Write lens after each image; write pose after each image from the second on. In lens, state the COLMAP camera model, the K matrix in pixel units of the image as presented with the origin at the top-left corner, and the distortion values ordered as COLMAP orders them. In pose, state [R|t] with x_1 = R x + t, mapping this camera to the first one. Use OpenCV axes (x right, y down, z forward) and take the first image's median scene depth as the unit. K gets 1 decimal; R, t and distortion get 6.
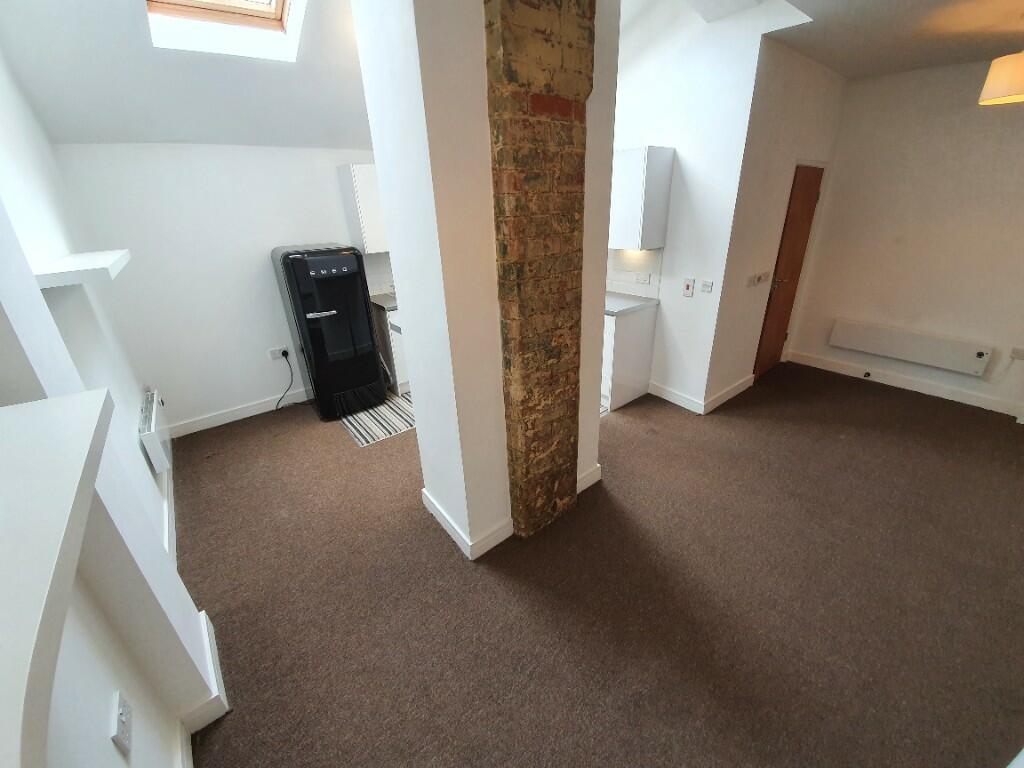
lens RADIAL K [[404.0, 0, 517.2], [0, 404.0, 375.1], [0, 0, 1]] dist [0.003400, -0.013008]
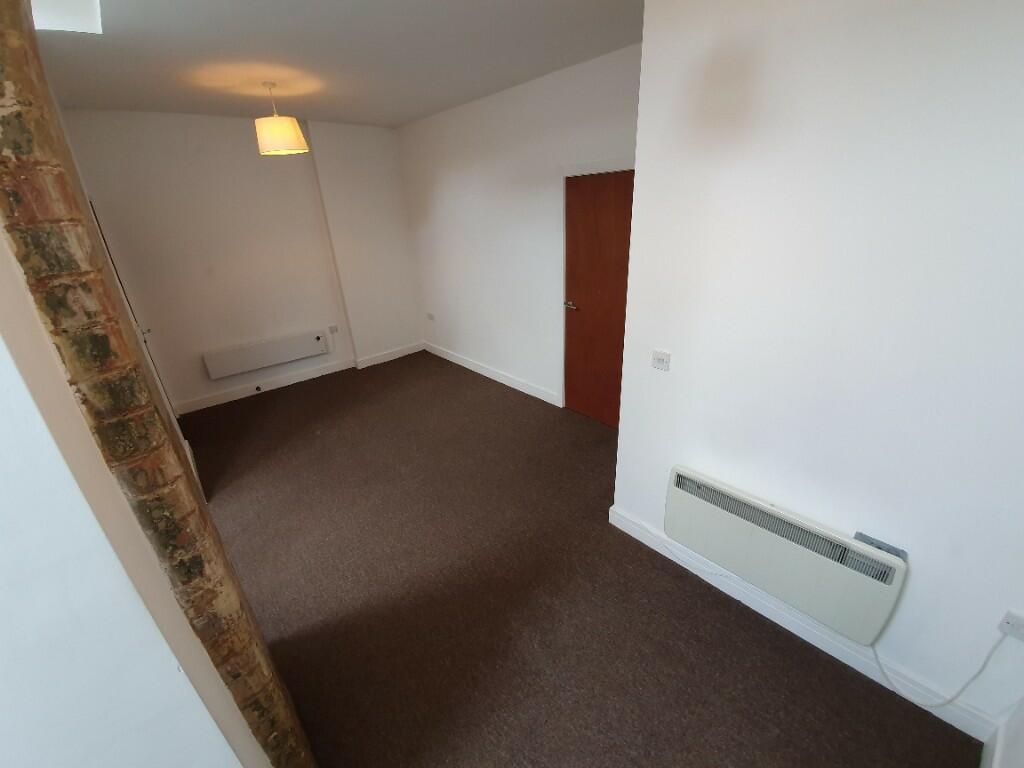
lens RADIAL K [[404.0, 0, 517.2], [0, 404.0, 375.1], [0, 0, 1]] dist [0.003400, -0.013008]
pose [[-0.066199, -0.346436, 0.935735, -0.259614], [0.432128, 0.835331, 0.339834, -0.134798], [-0.899379, 0.426854, 0.094407, 0.325581]]
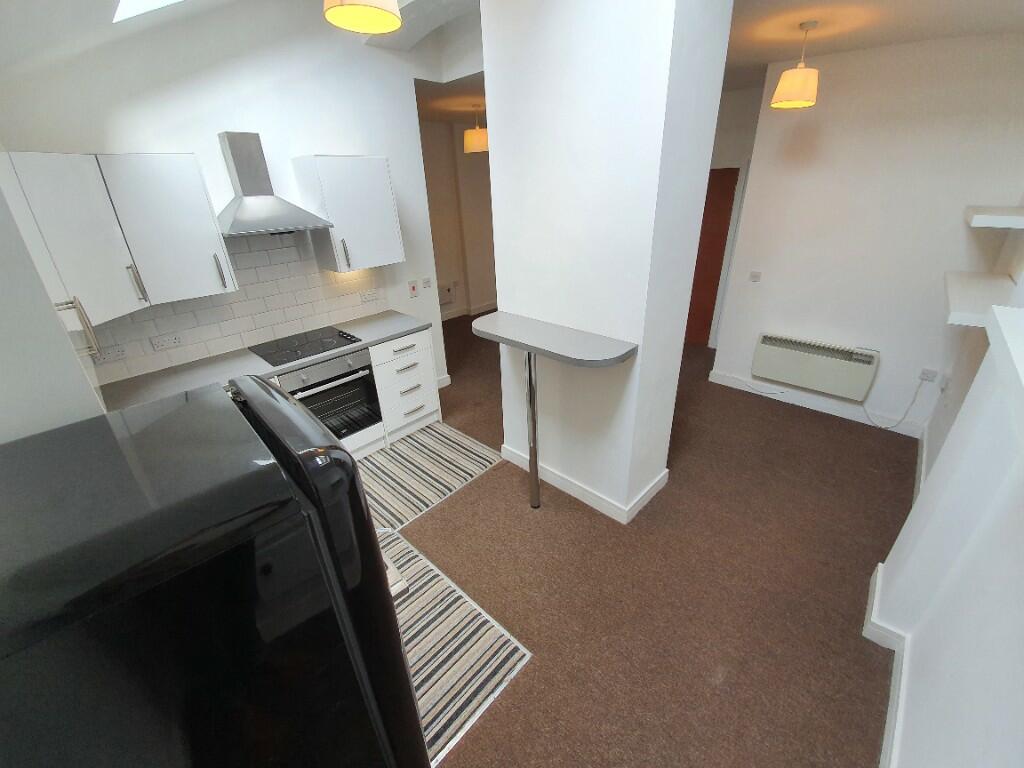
lens RADIAL K [[404.0, 0, 517.2], [0, 404.0, 375.1], [0, 0, 1]] dist [0.003400, -0.013008]
pose [[-0.132247, -0.386052, 0.912948, -0.786944], [0.424413, 0.810285, 0.404119, -0.387445], [-0.895759, 0.440910, 0.056687, 0.866953]]
